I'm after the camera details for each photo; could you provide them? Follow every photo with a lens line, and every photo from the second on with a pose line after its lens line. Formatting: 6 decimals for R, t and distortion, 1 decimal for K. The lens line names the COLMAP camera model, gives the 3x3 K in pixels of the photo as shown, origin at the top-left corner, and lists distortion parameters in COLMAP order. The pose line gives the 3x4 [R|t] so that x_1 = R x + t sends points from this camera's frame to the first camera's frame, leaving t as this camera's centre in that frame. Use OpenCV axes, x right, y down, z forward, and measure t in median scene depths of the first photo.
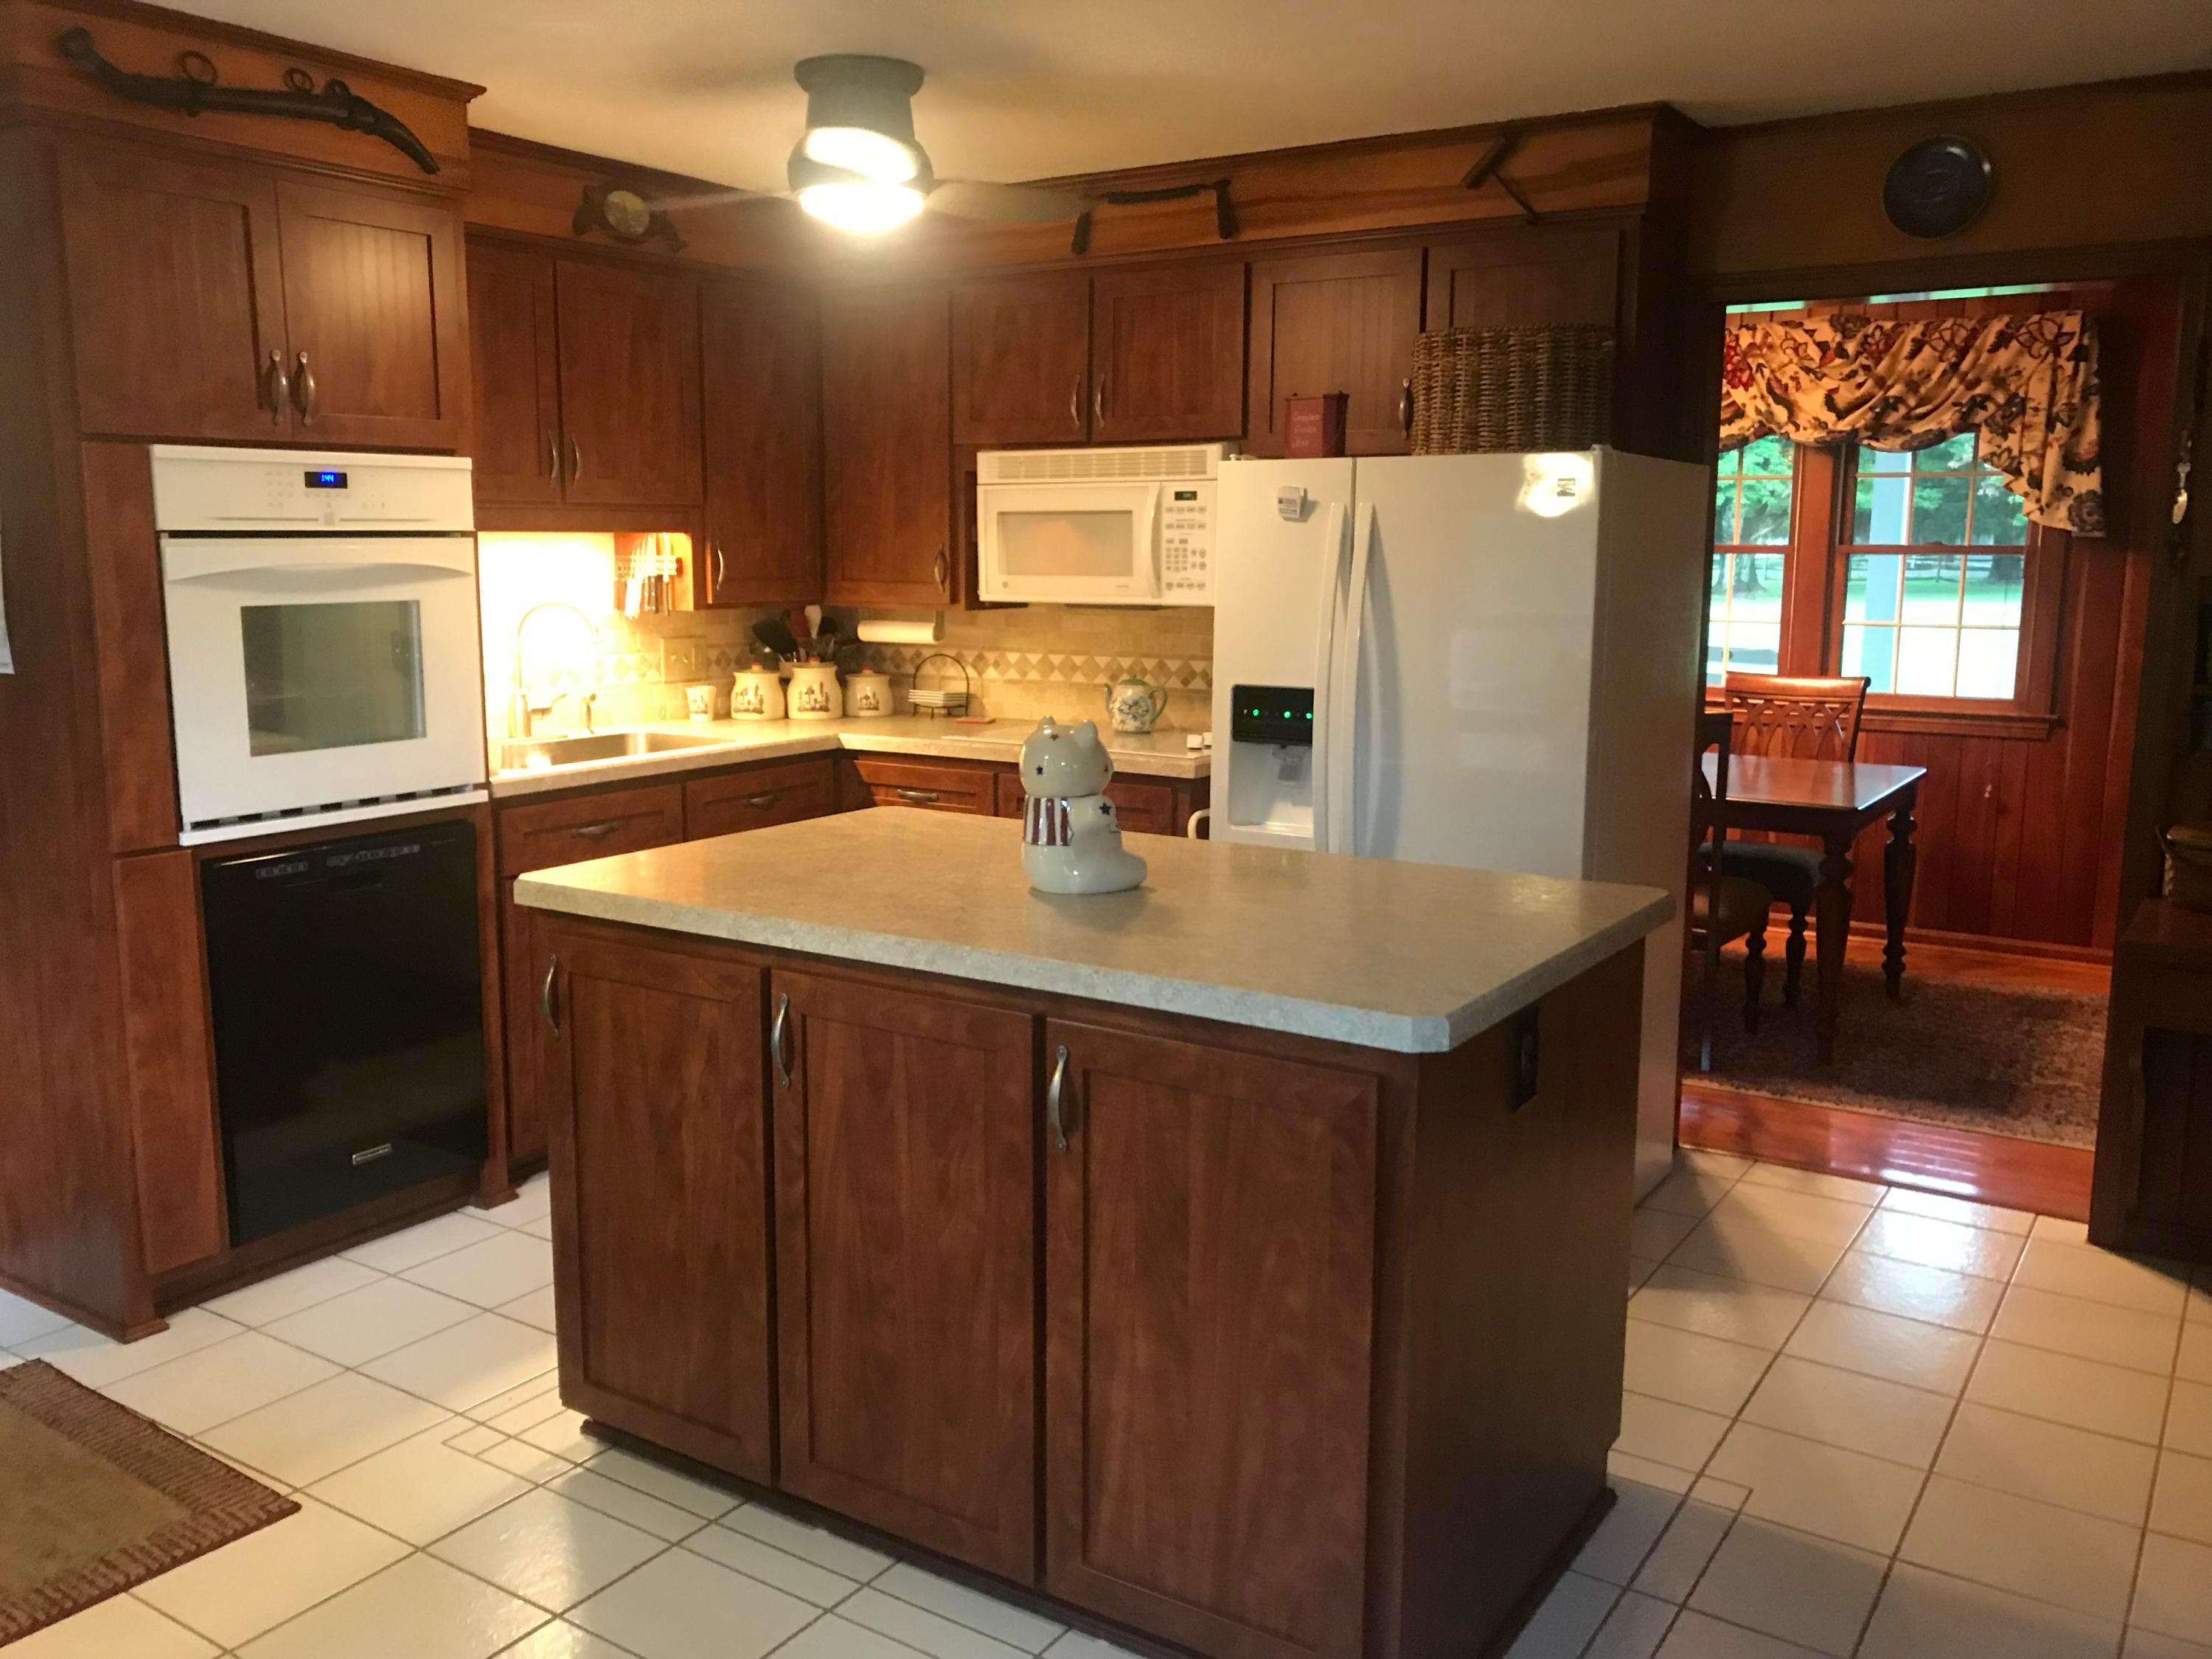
lens RADIAL K [[1806.9, 0, 1106.0], [0, 1806.9, 829.5], [0, 0, 1]] dist [0.101409, -0.222442]
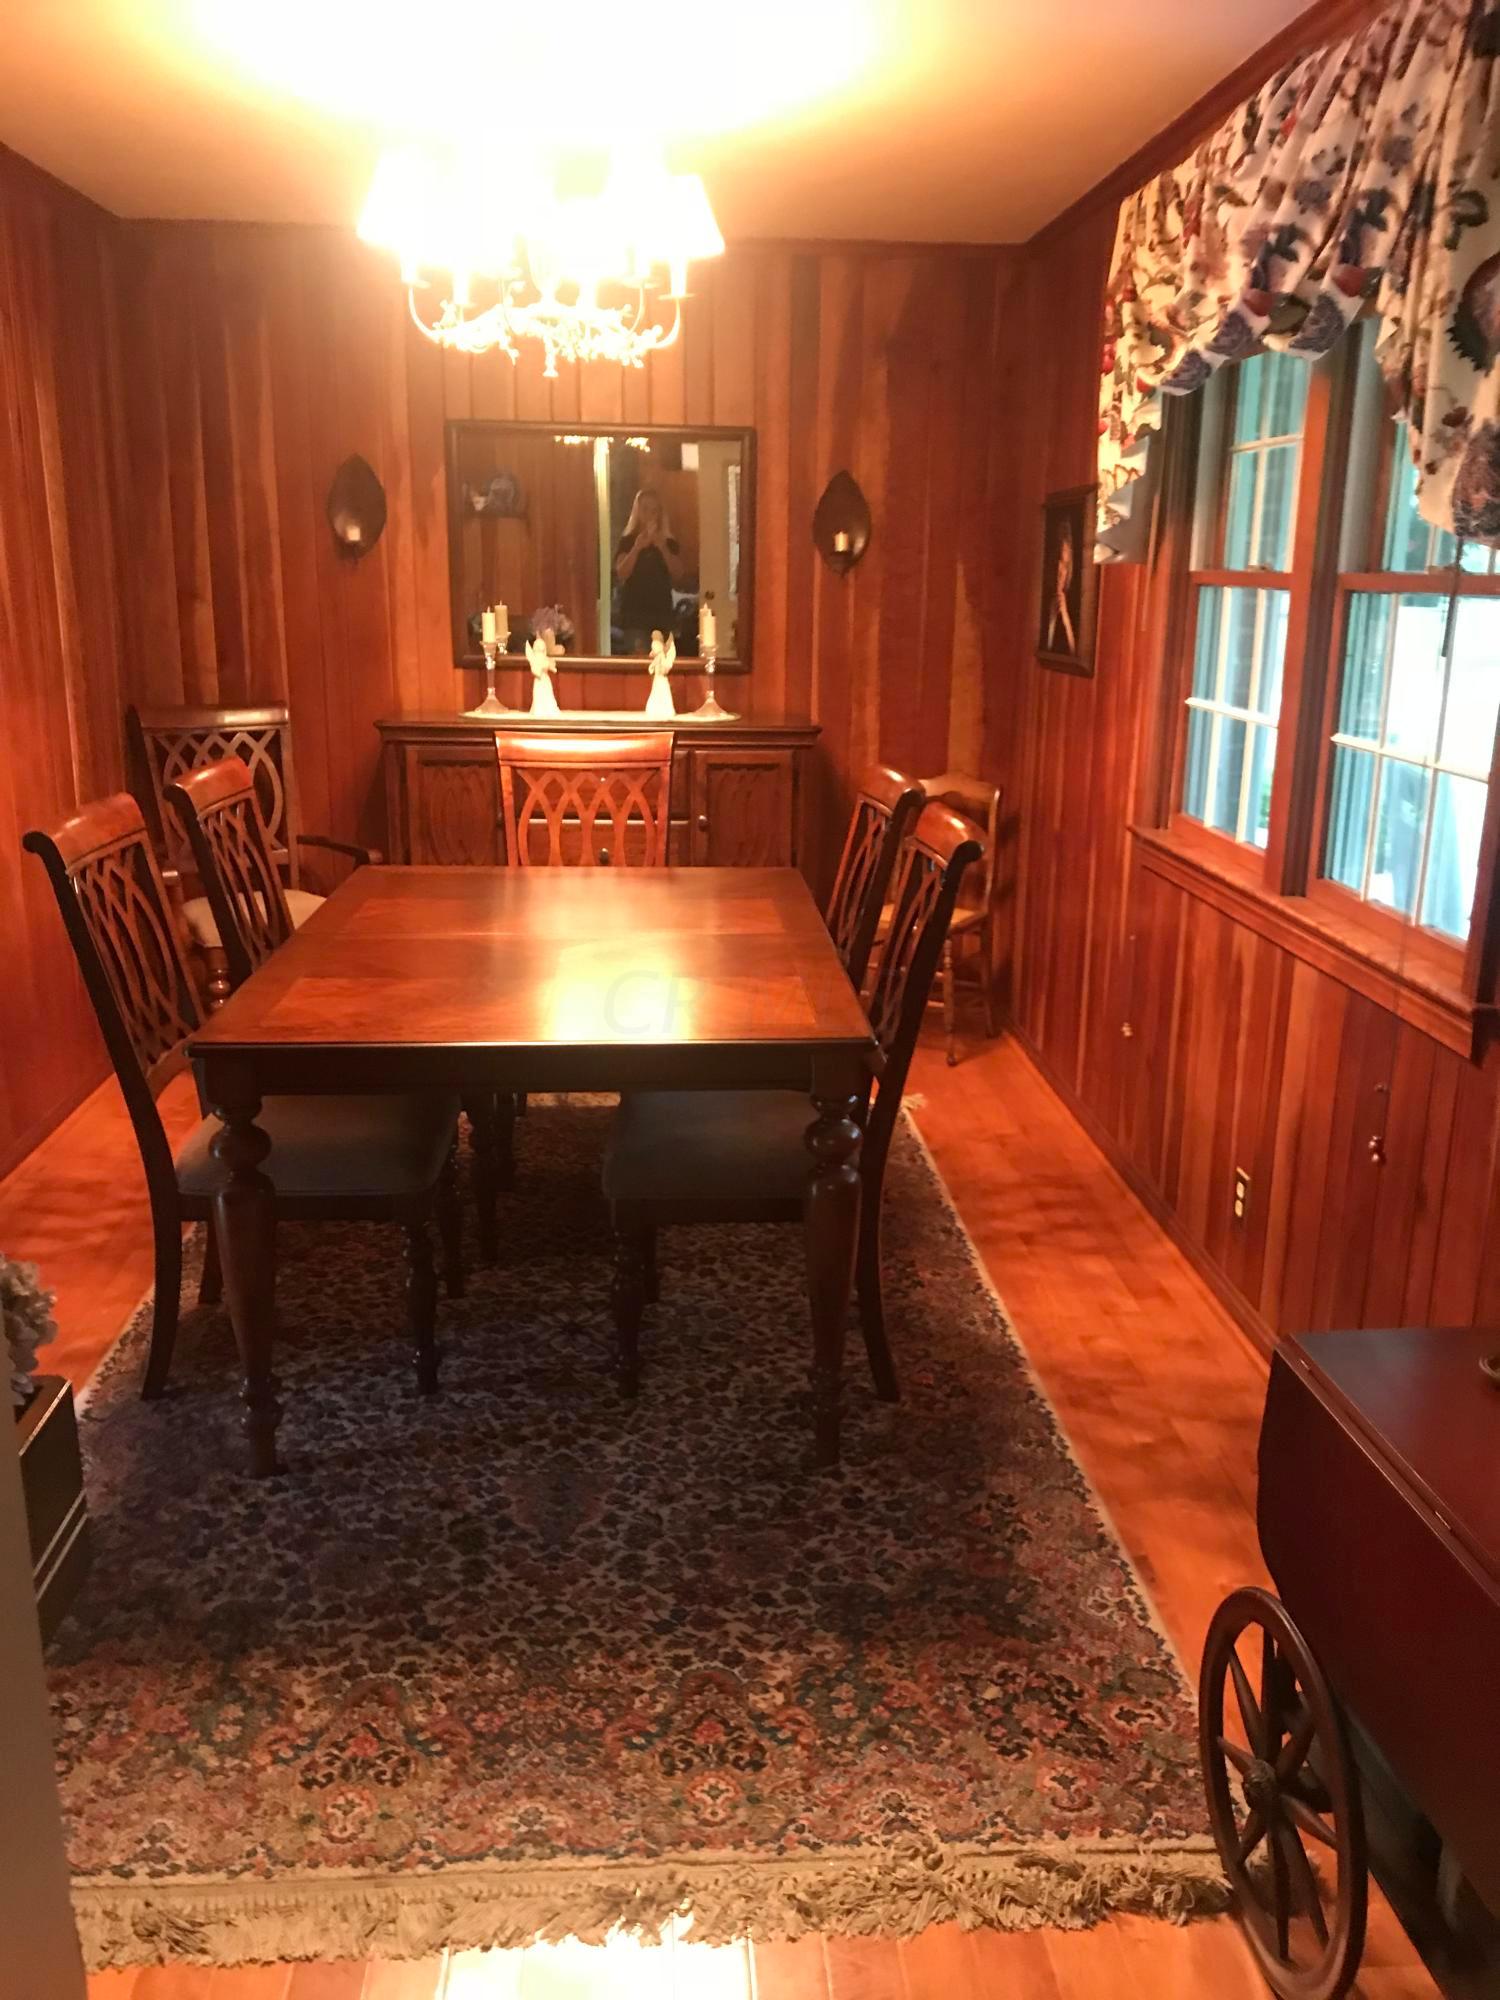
lens RADIAL K [[1633.7, 0, 789.5], [0, 1633.7, 995.8], [0, 0, 1]] dist [0.101409, -0.222442]
pose [[0.619795, 0.206995, -0.756972, 0.716597], [-0.140398, 0.978272, 0.152554, -0.099212], [0.772102, 0.011725, 0.635390, 0.665948]]
